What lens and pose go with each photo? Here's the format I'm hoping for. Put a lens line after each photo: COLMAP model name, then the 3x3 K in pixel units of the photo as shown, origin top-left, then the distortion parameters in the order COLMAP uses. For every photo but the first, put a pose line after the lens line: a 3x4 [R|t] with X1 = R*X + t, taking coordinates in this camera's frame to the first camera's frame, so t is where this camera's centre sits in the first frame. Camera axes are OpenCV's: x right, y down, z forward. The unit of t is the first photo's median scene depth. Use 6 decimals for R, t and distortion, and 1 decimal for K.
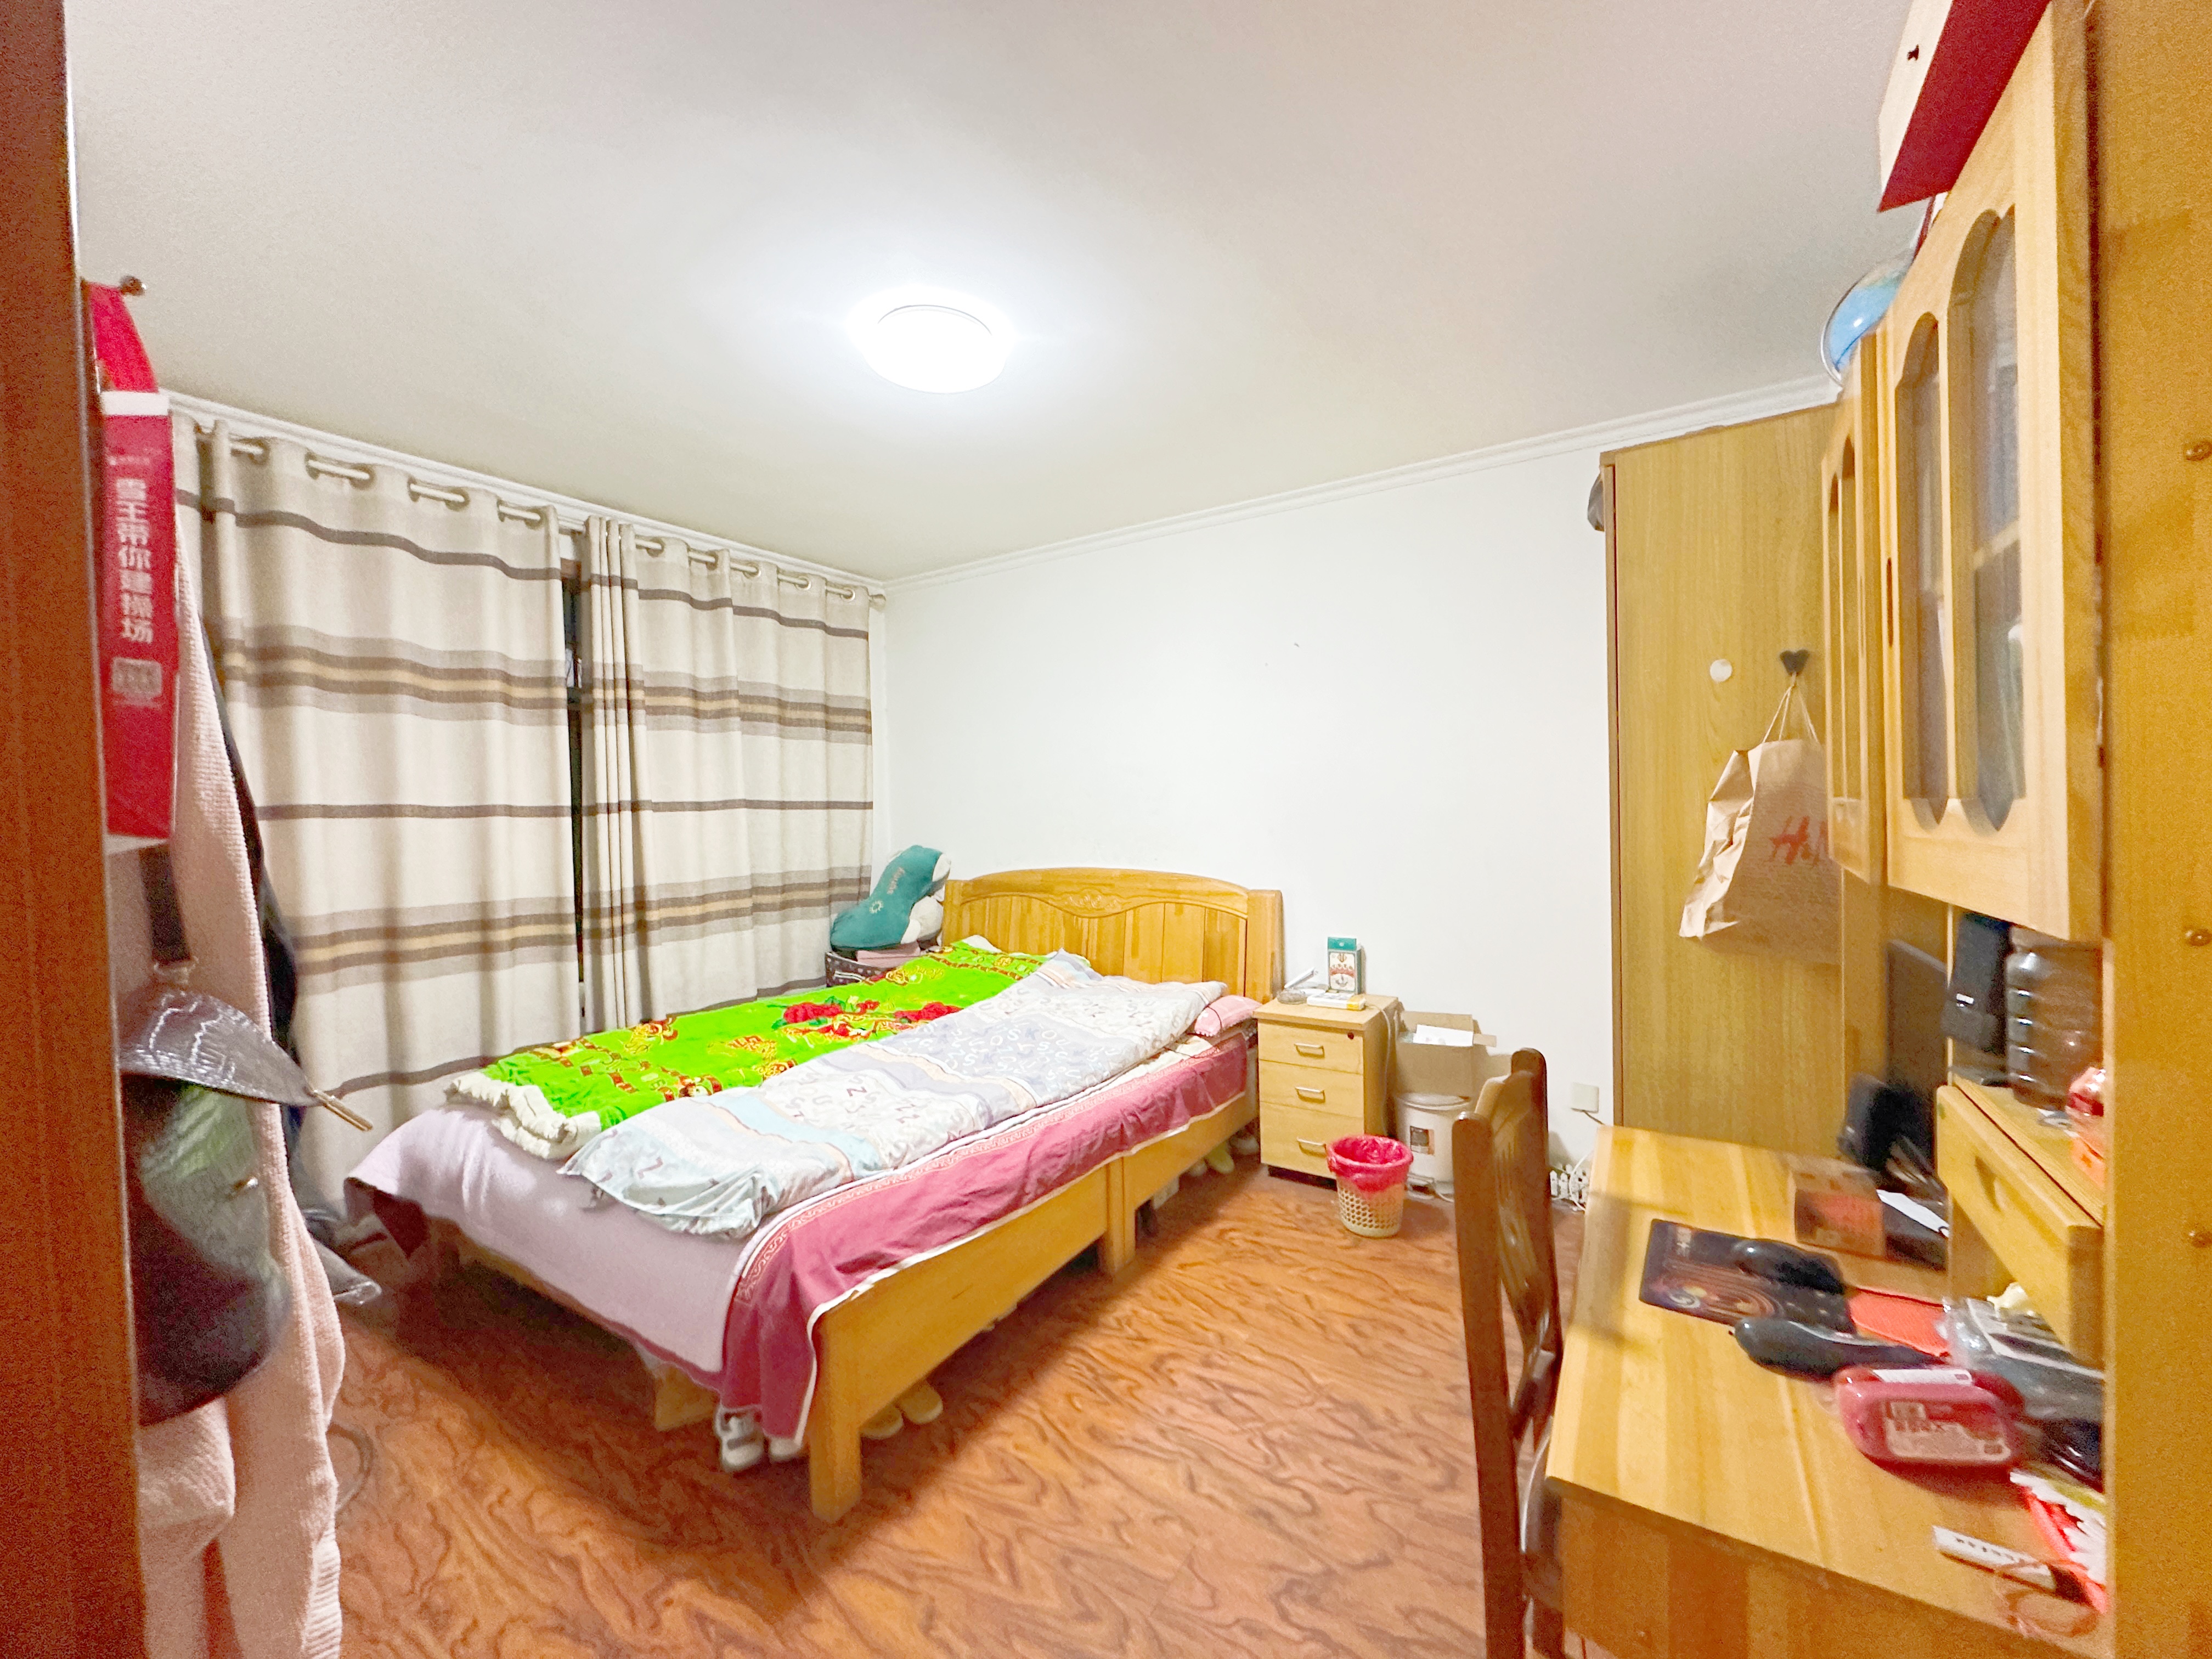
lens RADIAL K [[878.6, 0, 1106.0], [0, 878.6, 829.5], [0, 0, 1]] dist [-0.000459, -0.000177]
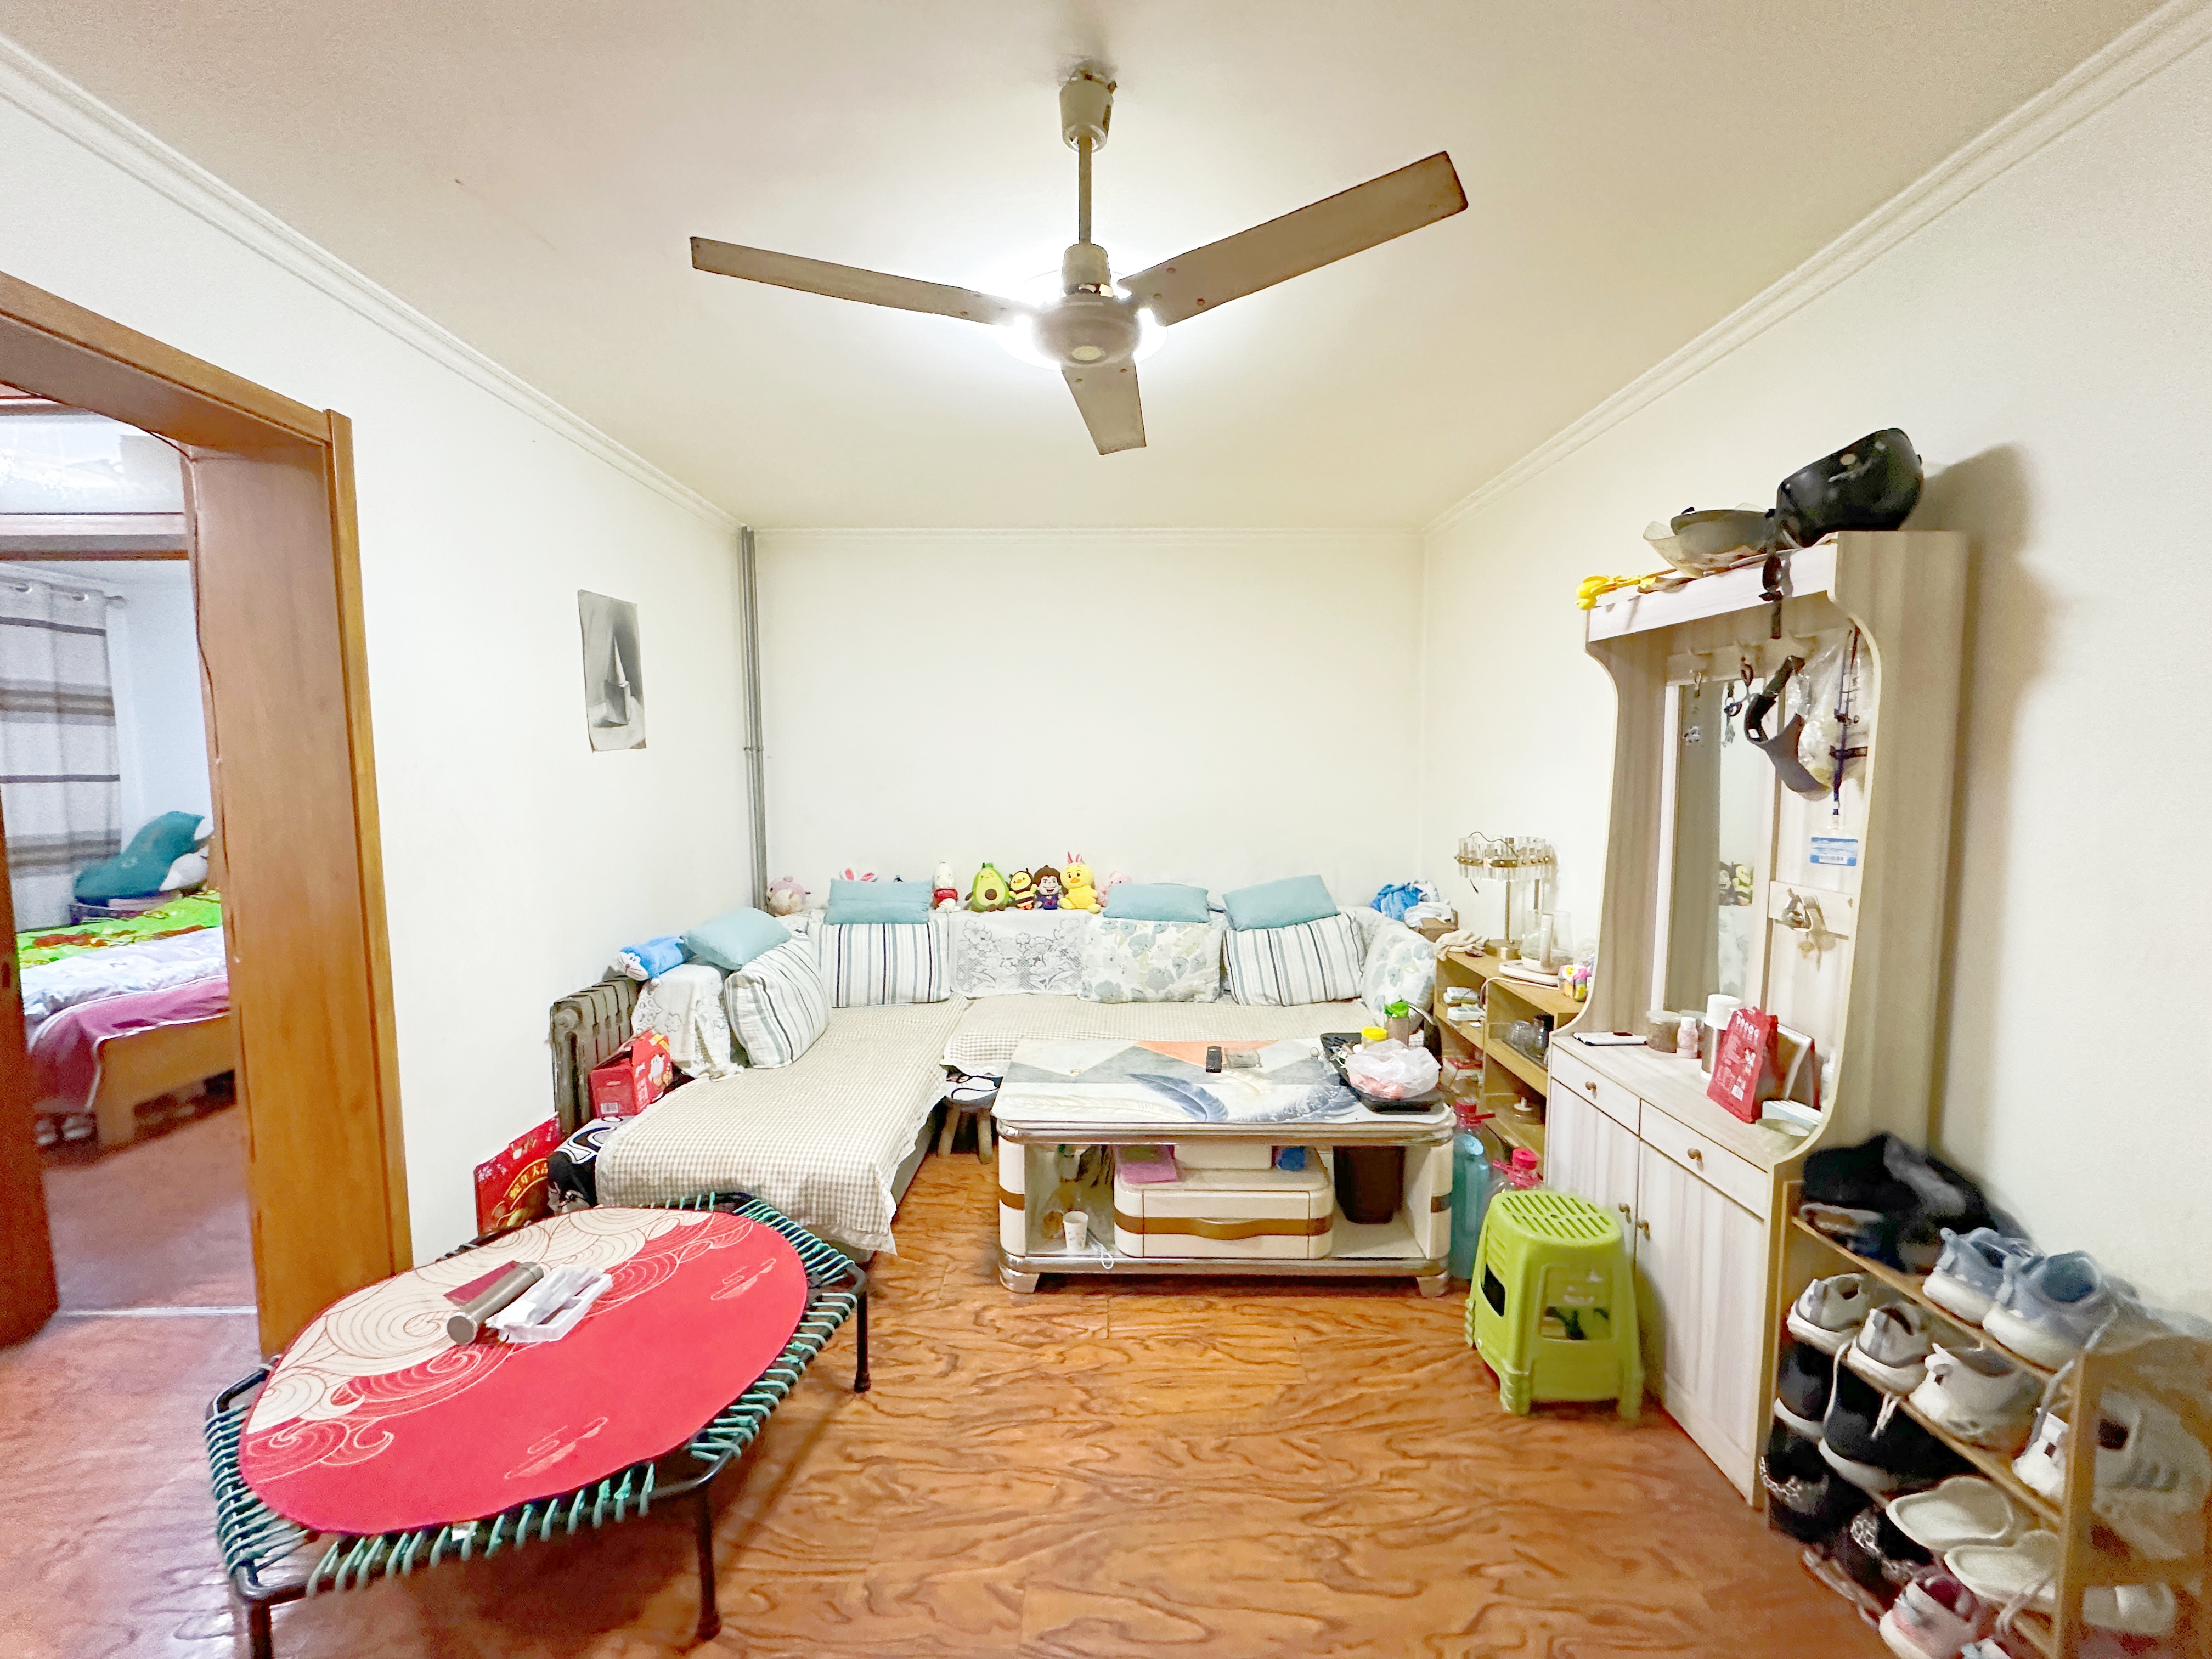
lens RADIAL K [[878.6, 0, 1106.0], [0, 878.6, 829.5], [0, 0, 1]] dist [-0.000459, -0.000177]
pose [[0.833294, -0.029459, 0.552045, 0.193296], [0.001856, 0.998723, 0.050494, -0.016523], [-0.552827, -0.041052, 0.832284, -0.747835]]
